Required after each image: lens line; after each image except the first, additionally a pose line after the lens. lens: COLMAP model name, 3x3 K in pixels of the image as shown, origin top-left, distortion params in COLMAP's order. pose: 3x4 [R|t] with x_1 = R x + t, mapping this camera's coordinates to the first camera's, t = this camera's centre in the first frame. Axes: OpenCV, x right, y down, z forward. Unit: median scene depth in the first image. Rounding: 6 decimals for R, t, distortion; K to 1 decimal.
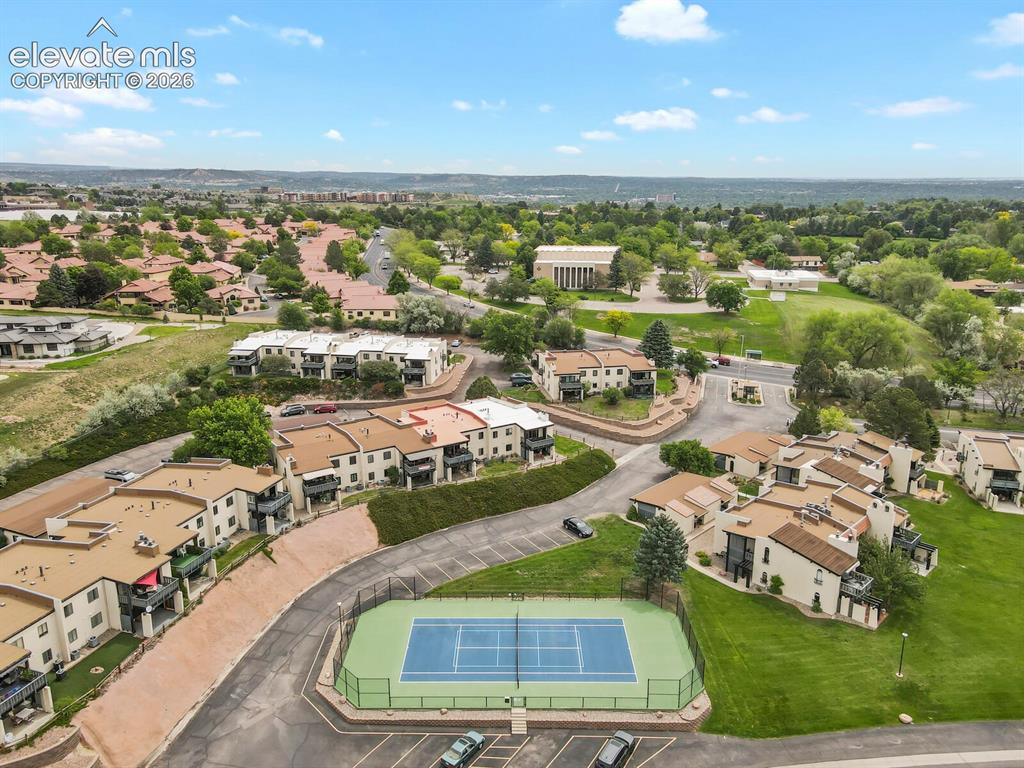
lens RADIAL K [[738.2, 0, 509.8], [0, 738.2, 382.5], [0, 0, 1]] dist [0.035280, 0.034493]
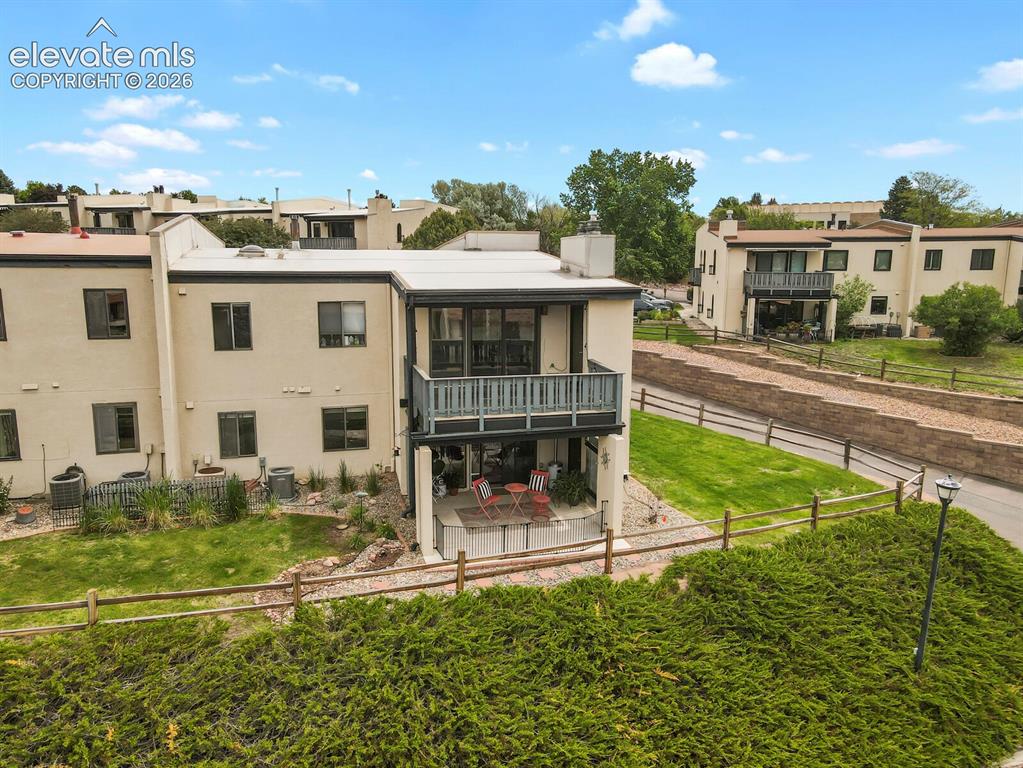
lens RADIAL K [[737.4, 0, 509.3], [0, 737.4, 382.5], [0, 0, 1]] dist [0.035280, 0.034493]
pose [[0.956468, 0.057173, -0.286183, 0.077578], [-0.083274, 0.993321, -0.079868, 0.087779], [0.279706, 0.100222, 0.954840, 0.857543]]
